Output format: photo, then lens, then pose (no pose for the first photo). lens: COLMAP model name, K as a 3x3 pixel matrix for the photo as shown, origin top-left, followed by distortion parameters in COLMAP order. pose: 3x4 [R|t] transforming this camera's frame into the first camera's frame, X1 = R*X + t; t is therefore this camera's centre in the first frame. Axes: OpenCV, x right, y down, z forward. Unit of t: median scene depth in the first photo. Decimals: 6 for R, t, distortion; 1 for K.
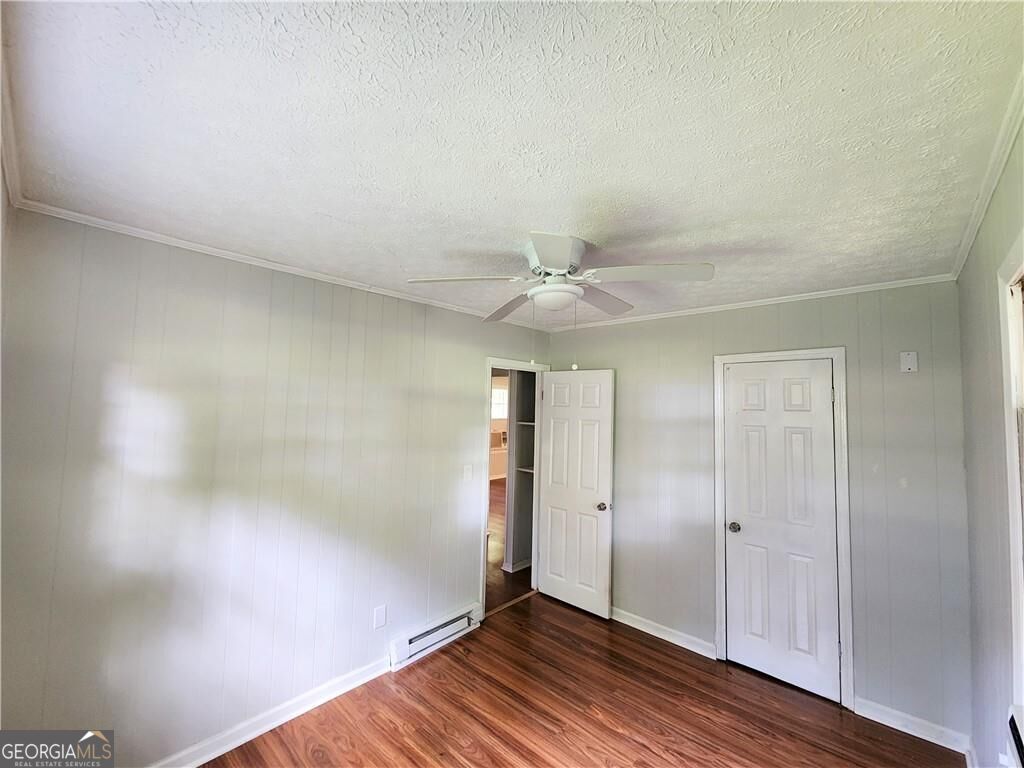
lens RADIAL K [[427.3, 0, 513.8], [0, 427.3, 377.4], [0, 0, 1]] dist [0.000035, -0.000258]
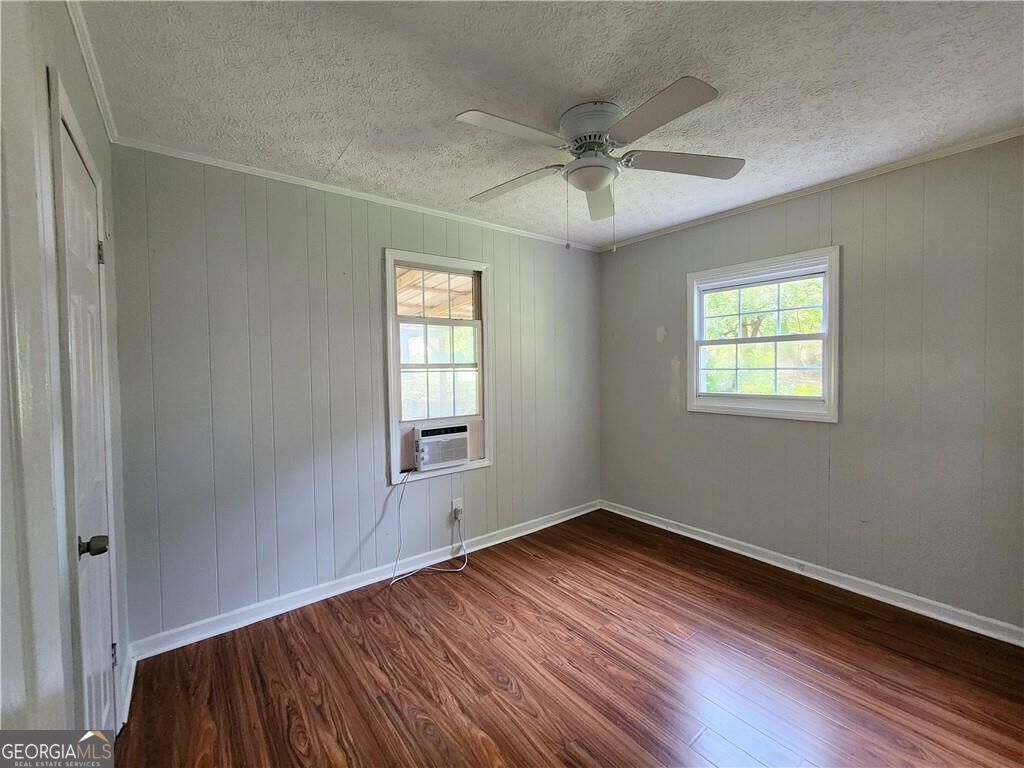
lens RADIAL K [[427.3, 0, 513.8], [0, 427.3, 377.4], [0, 0, 1]] dist [0.000035, -0.000258]
pose [[-0.984994, -0.012673, 0.172120, 0.078780], [-0.018009, 0.999403, -0.029475, 0.245773], [-0.171644, -0.032133, -0.984635, 1.624693]]
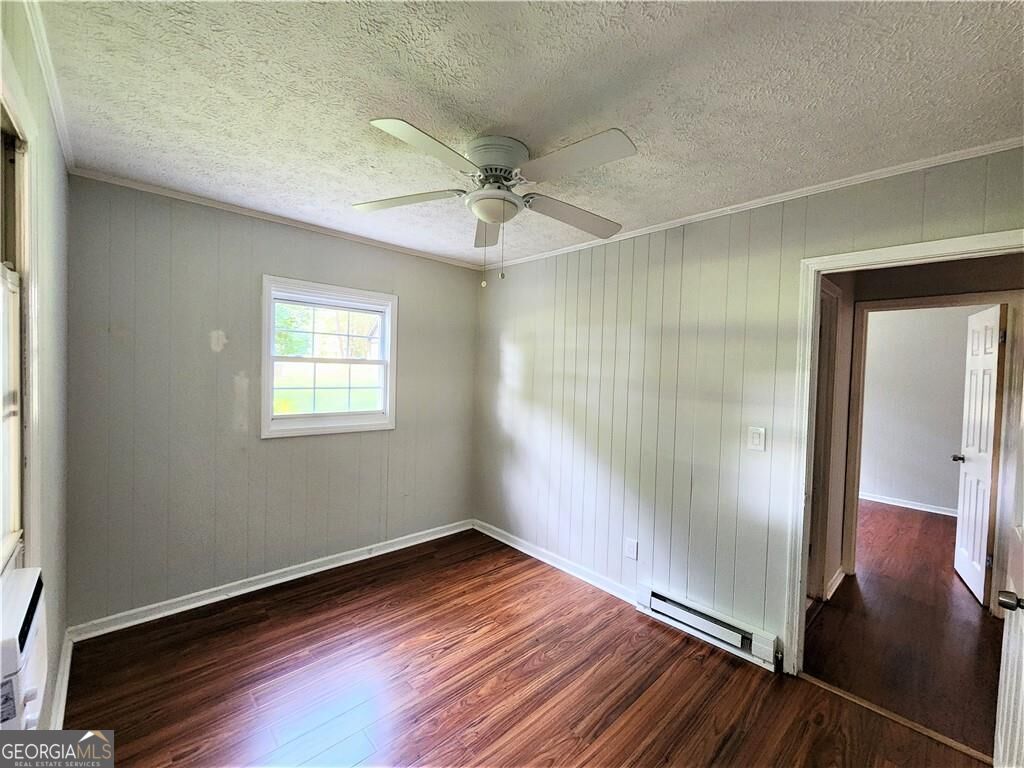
lens RADIAL K [[422.4, 0, 499.1], [0, 422.4, 382.2], [0, 0, 1]] dist [-0.002840, -0.000417]
pose [[-0.096725, 0.002972, -0.995307, 0.845740], [0.026878, 0.999639, 0.000373, 0.166231], [0.994948, -0.026716, -0.096770, 0.902492]]
